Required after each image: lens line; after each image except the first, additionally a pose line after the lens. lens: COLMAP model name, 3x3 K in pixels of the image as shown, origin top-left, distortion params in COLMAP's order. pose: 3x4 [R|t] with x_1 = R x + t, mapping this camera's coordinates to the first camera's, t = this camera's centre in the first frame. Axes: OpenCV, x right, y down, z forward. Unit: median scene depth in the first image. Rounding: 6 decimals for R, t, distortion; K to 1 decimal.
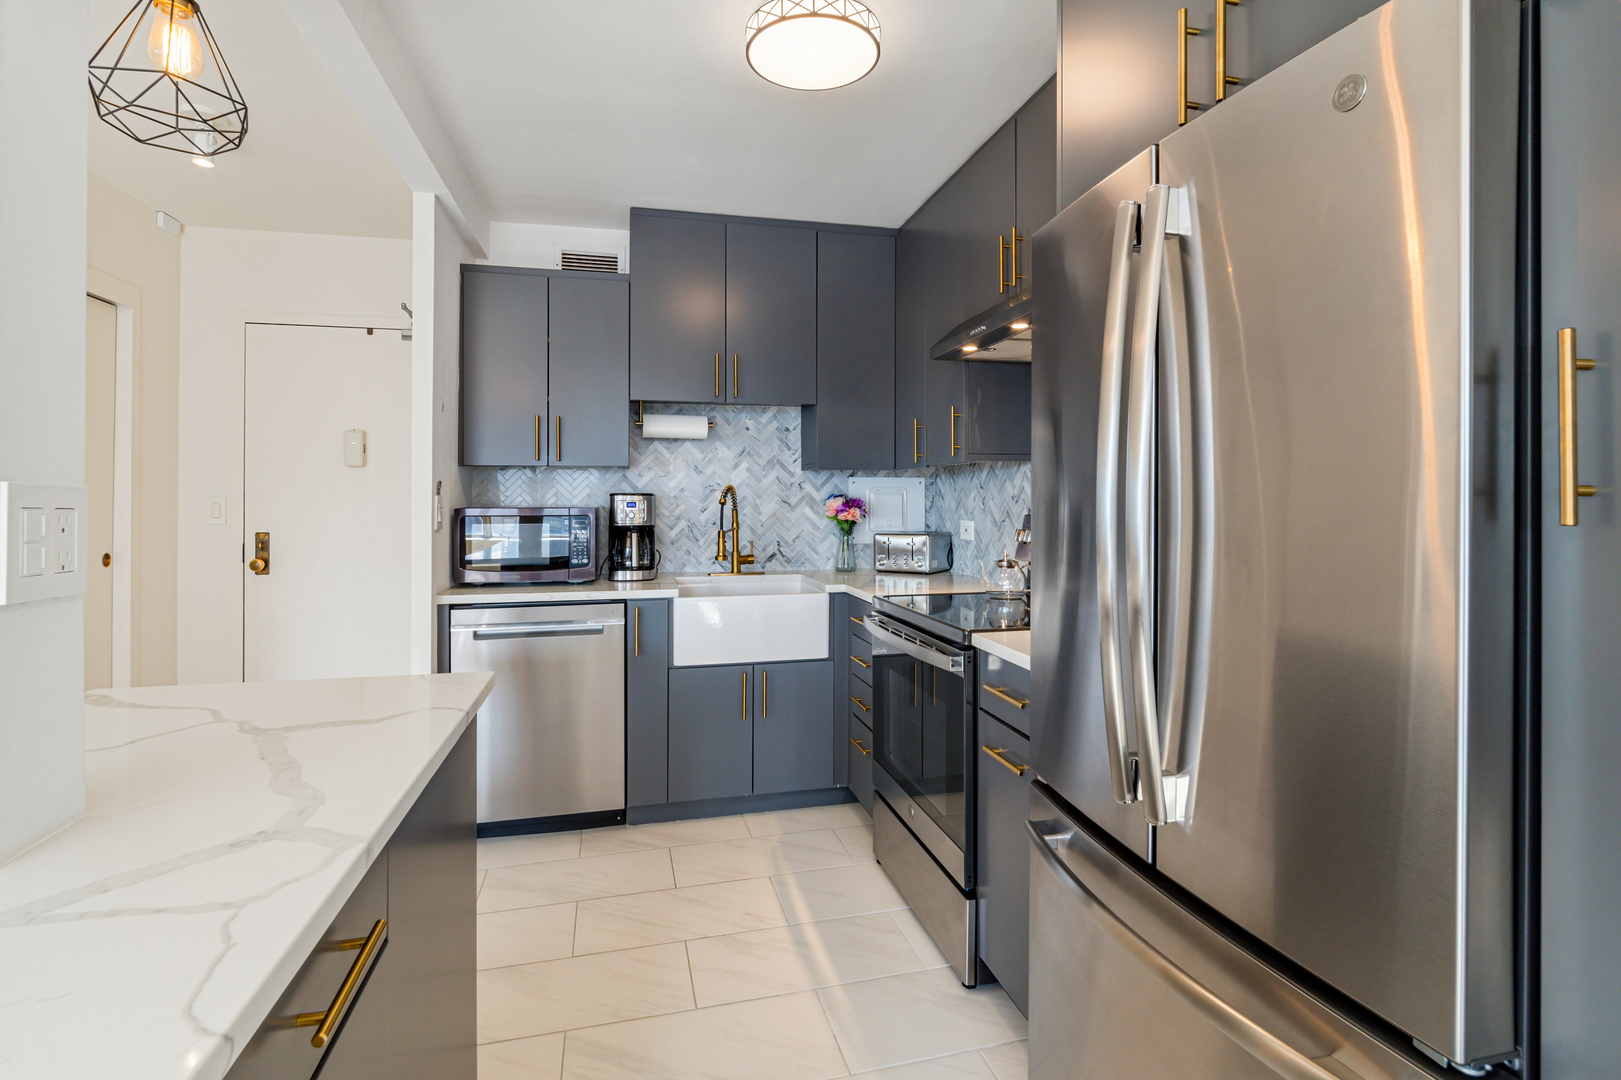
lens RADIAL K [[756.7, 0, 814.5], [0, 756.7, 503.9], [0, 0, 1]] dist [0.000540, 0.001059]
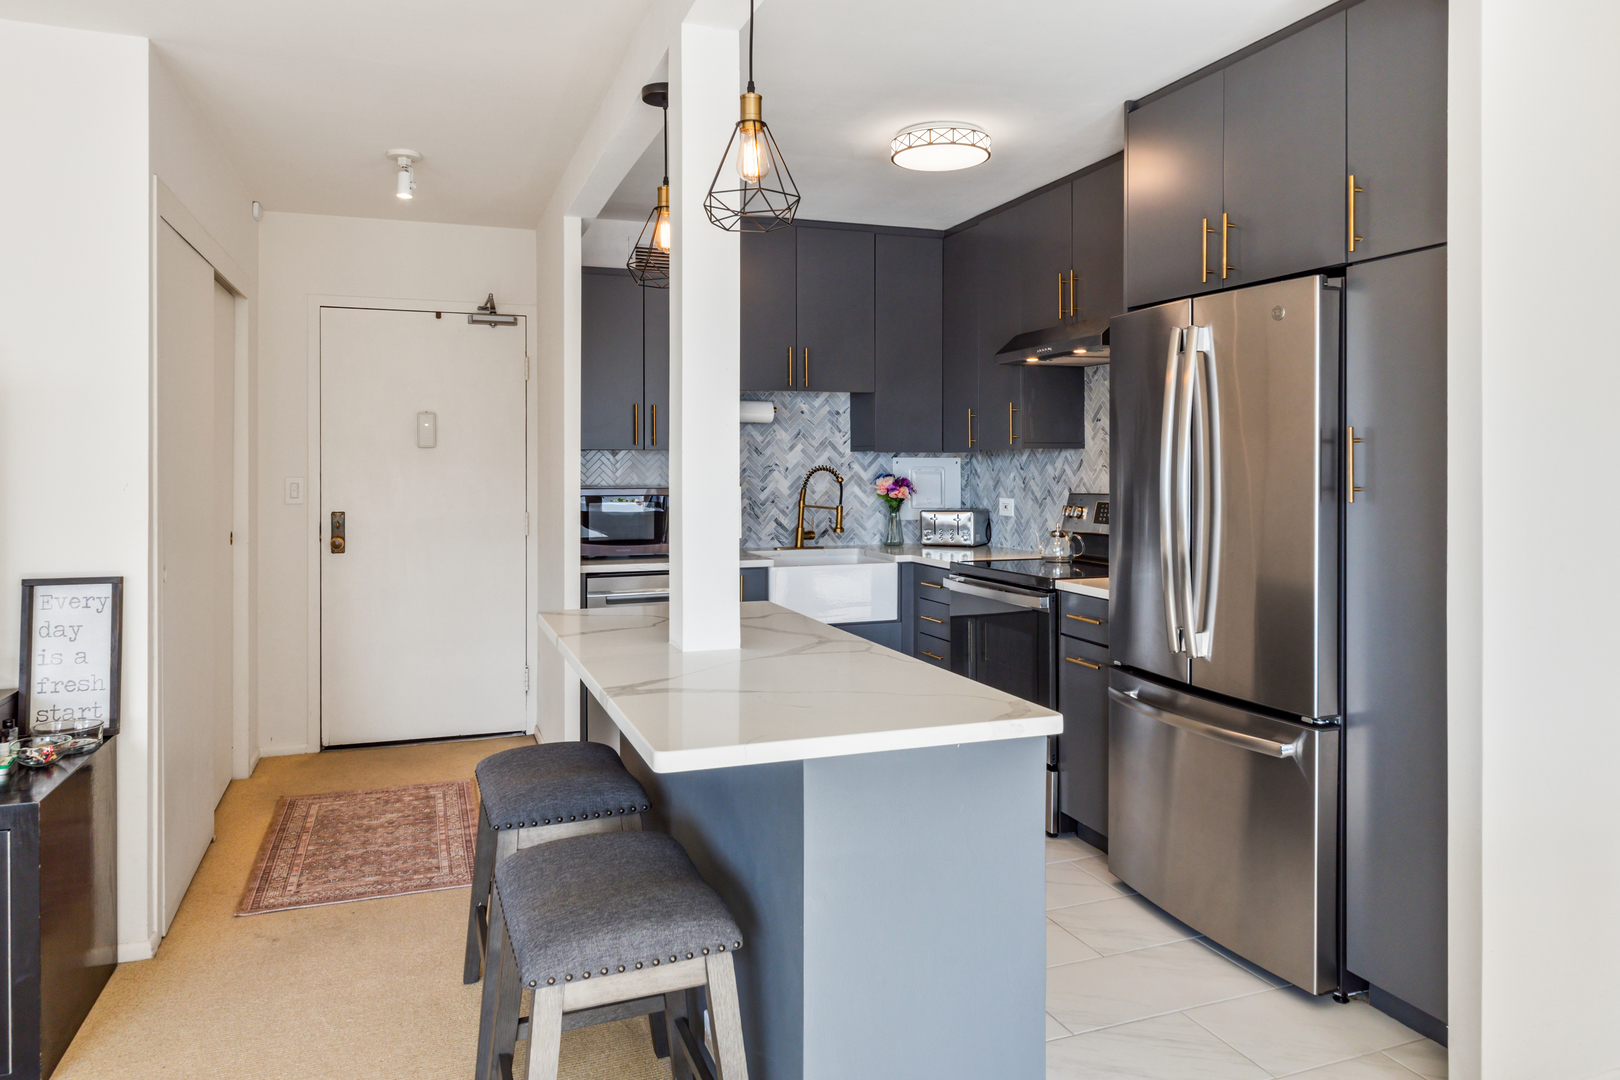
lens RADIAL K [[1062.4, 0, 805.6], [0, 1062.4, 475.6], [0, 0, 1]] dist [0.001434, -0.001580]
pose [[0.993377, -0.000448, 0.114902, -0.268976], [0.000228, 0.999998, 0.001926, -0.014063], [-0.114903, -0.001887, 0.993375, -0.505291]]
